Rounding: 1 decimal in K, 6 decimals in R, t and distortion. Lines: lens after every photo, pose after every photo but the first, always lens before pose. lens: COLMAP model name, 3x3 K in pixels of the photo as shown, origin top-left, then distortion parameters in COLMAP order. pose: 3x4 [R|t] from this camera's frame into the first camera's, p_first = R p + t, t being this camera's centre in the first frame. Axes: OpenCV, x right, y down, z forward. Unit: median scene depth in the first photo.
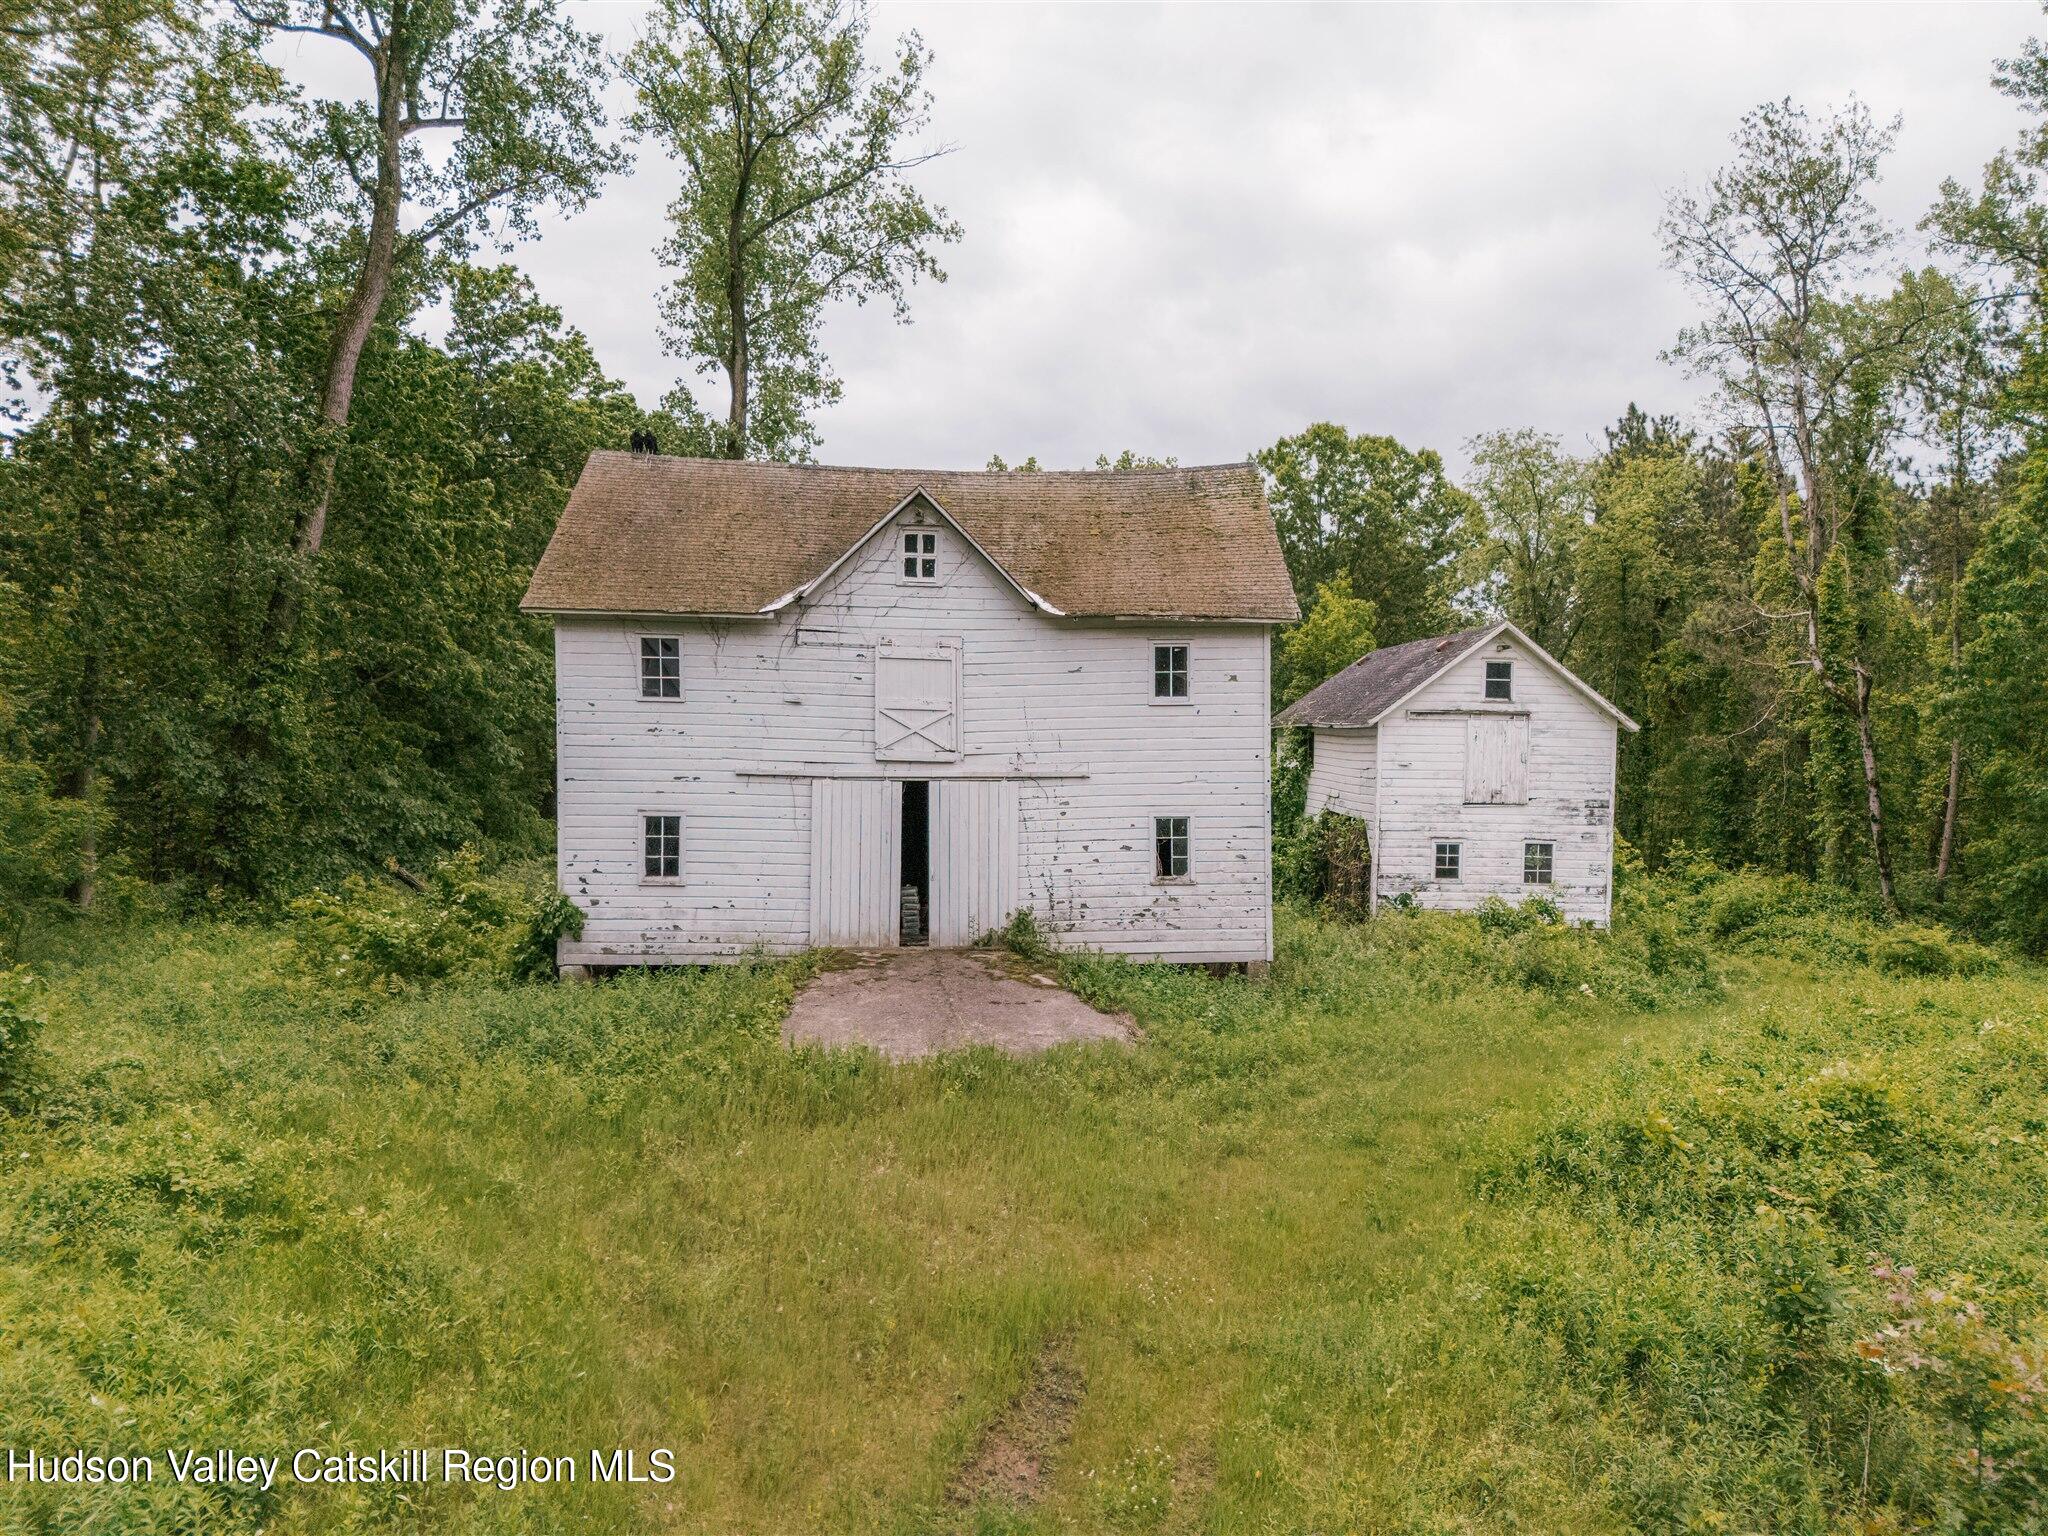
lens RADIAL K [[1533.3, 0, 1024.0], [0, 1533.3, 768.0], [0, 0, 1]] dist [0.085590, -0.003231]
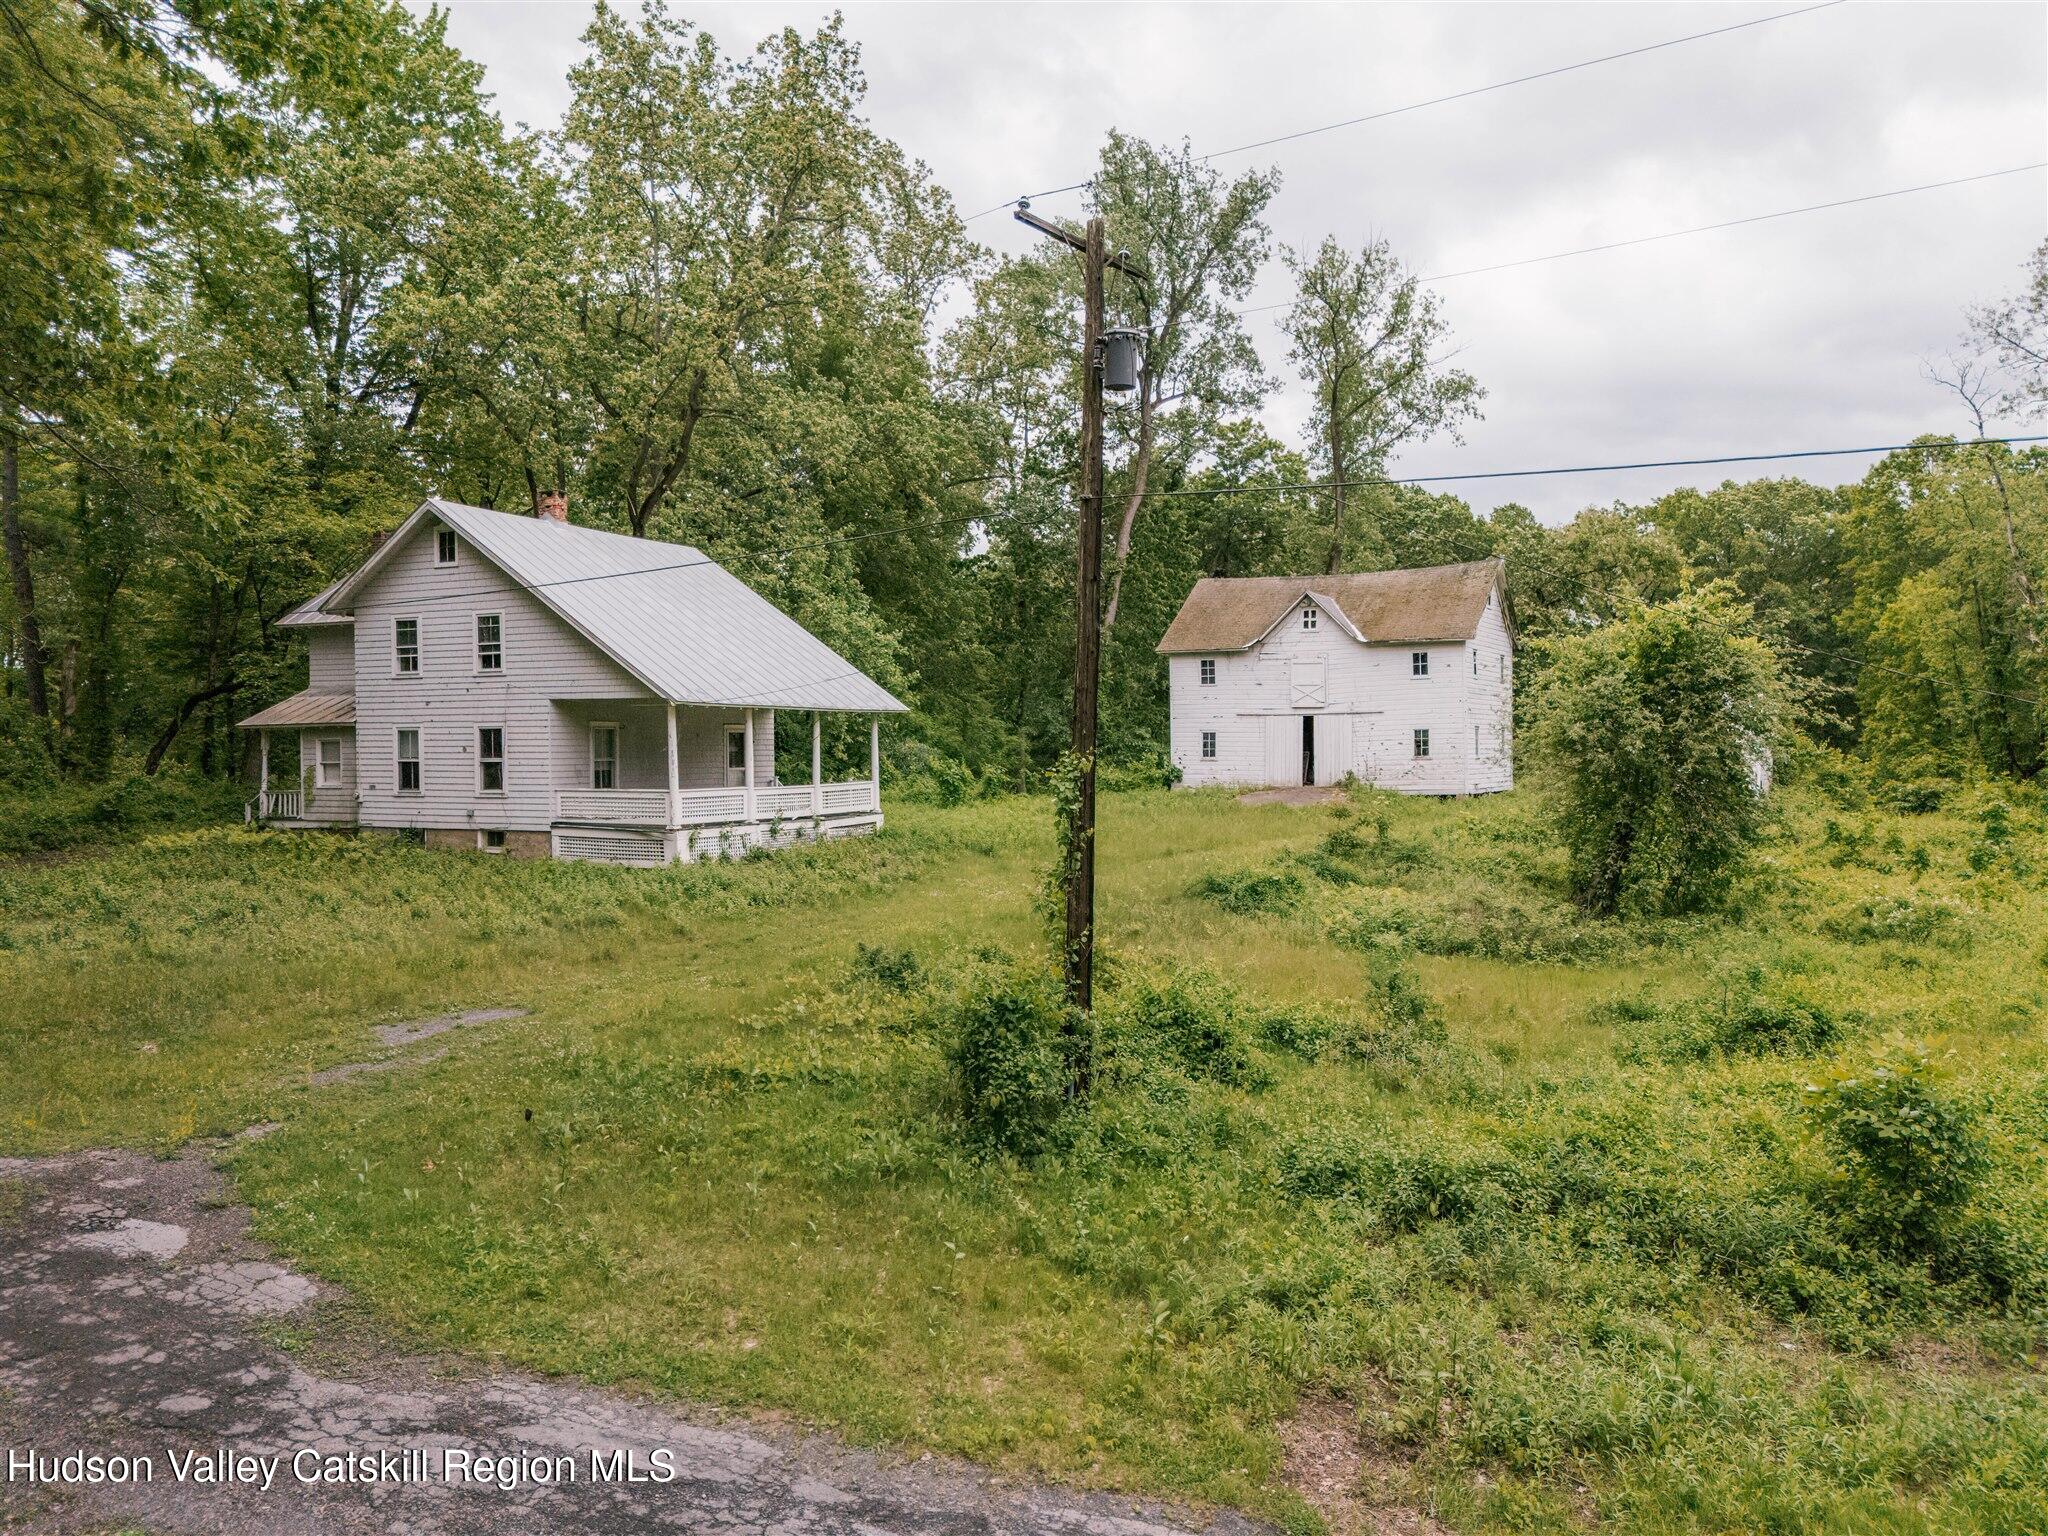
lens RADIAL K [[1533.3, 0, 1024.0], [0, 1533.3, 768.0], [0, 0, 1]] dist [0.085590, -0.003231]
pose [[0.858930, -0.008720, -0.512019, 0.758215], [0.004093, 0.999940, -0.010163, 0.110833], [0.512077, 0.006634, 0.858914, -1.241427]]
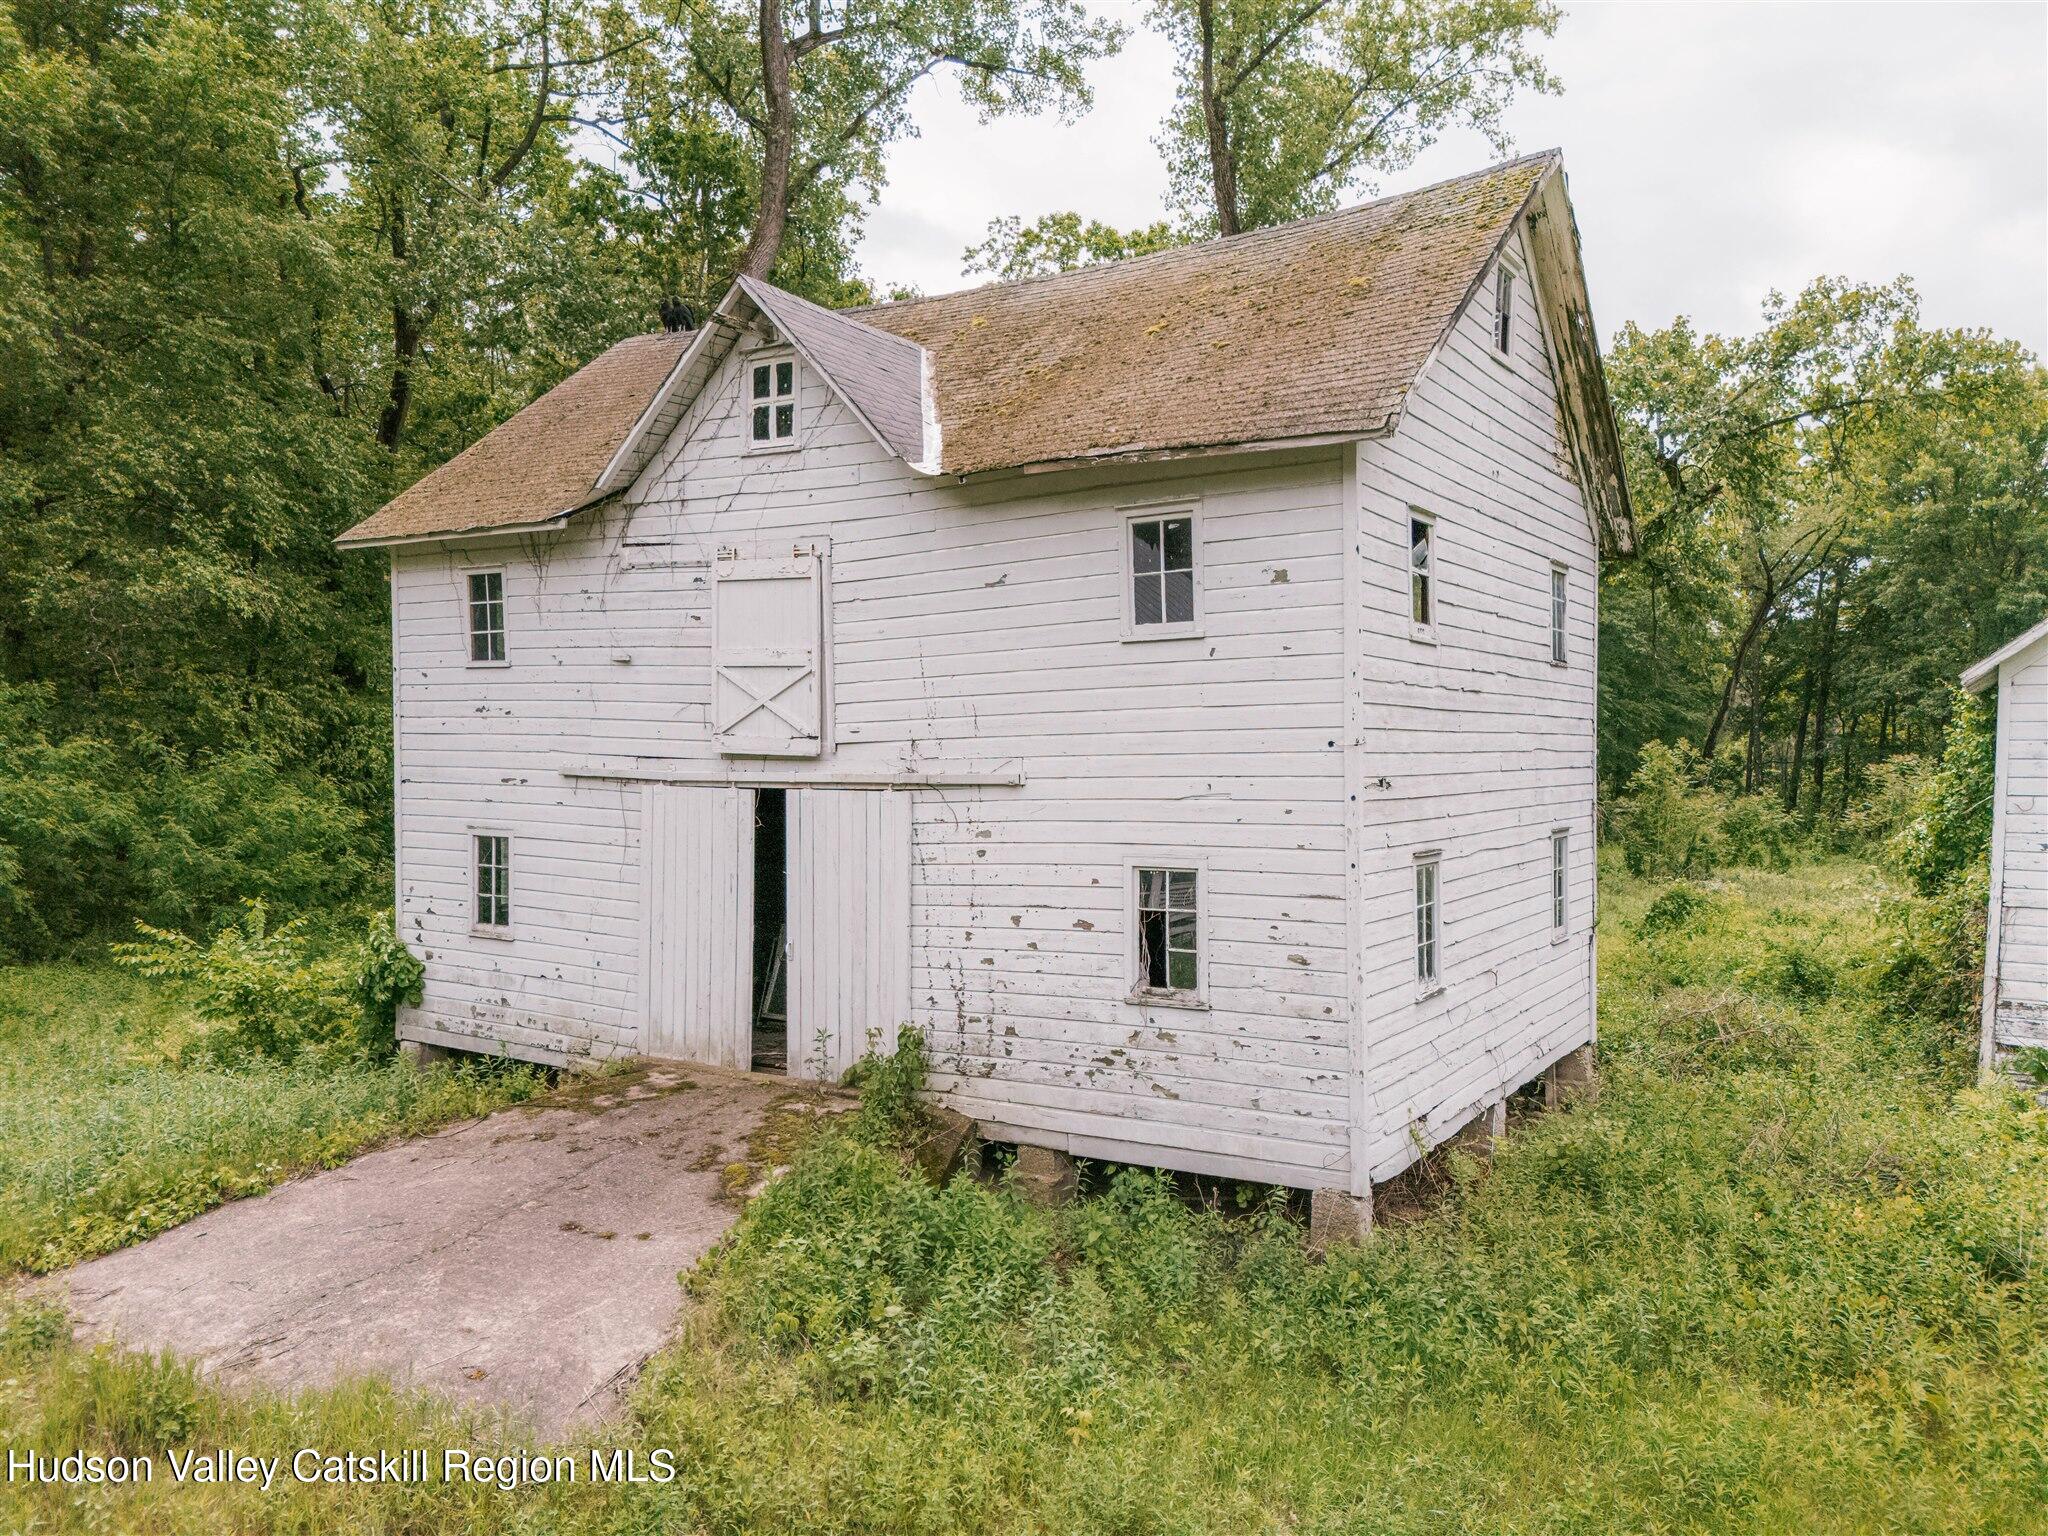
lens RADIAL K [[1520.3, 0, 1024.0], [0, 1520.3, 768.0], [0, 0, 1]] dist [0.062493, -0.000044]
pose [[0.812113, 0.004072, -0.583486, 0.347384], [-0.004801, 0.999988, 0.000297, -0.000021], [0.583481, 0.002560, 0.812123, 0.585053]]
